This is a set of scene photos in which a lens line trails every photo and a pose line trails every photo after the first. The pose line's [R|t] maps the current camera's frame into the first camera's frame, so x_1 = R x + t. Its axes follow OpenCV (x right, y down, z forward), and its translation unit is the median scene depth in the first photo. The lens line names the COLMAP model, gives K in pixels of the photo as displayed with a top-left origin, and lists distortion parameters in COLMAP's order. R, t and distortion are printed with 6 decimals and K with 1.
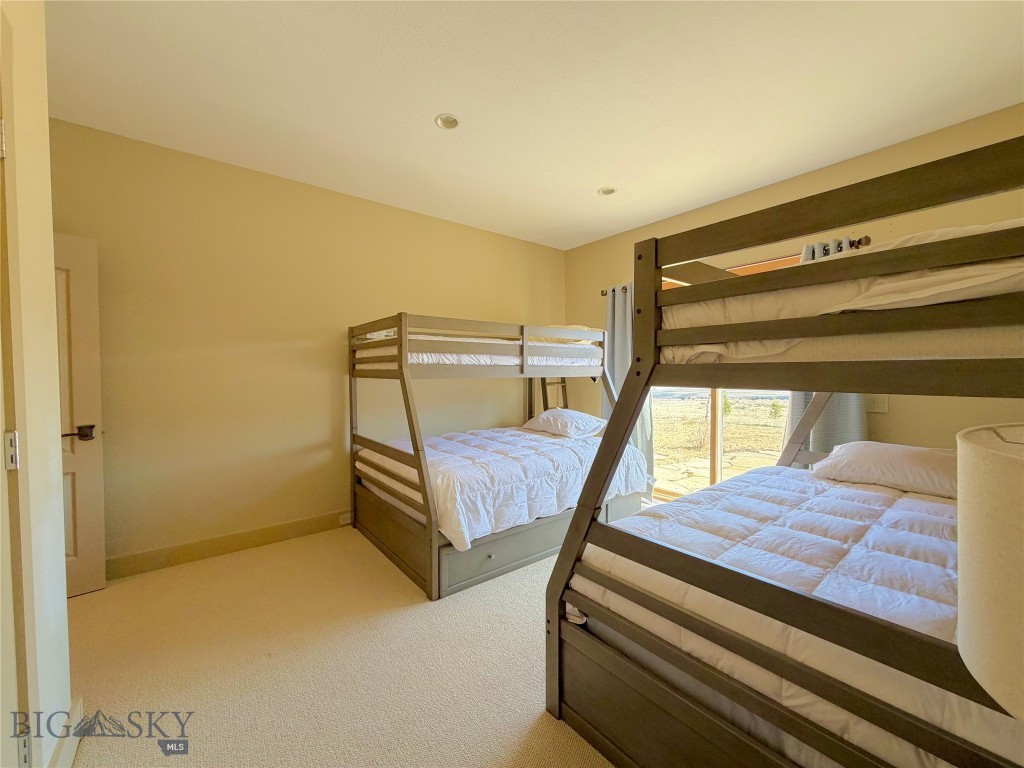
lens RADIAL K [[409.1, 0, 510.9], [0, 409.1, 384.4], [0, 0, 1]] dist [-0.000304, 0.000126]
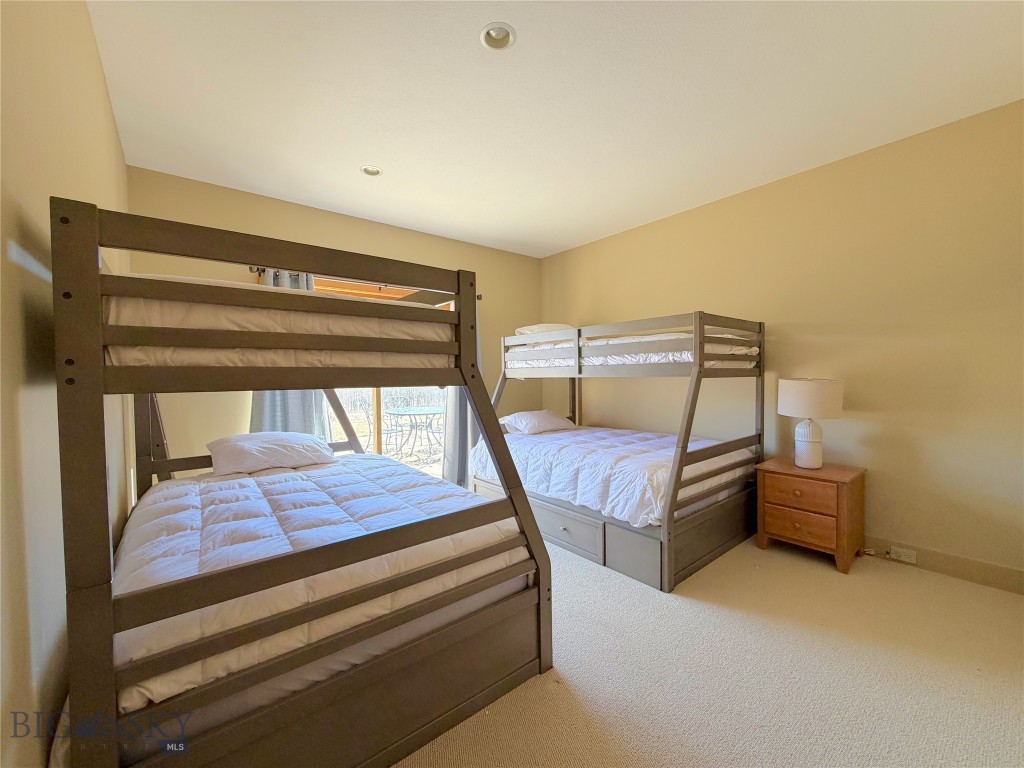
lens RADIAL K [[409.1, 0, 509.0], [0, 409.1, 388.5], [0, 0, 1]] dist [-0.000304, 0.000126]
pose [[-0.001081, -0.032497, 0.999471, -0.891491], [0.044815, 0.998466, 0.032513, -0.025765], [-0.998995, 0.044826, 0.000377, 1.004203]]
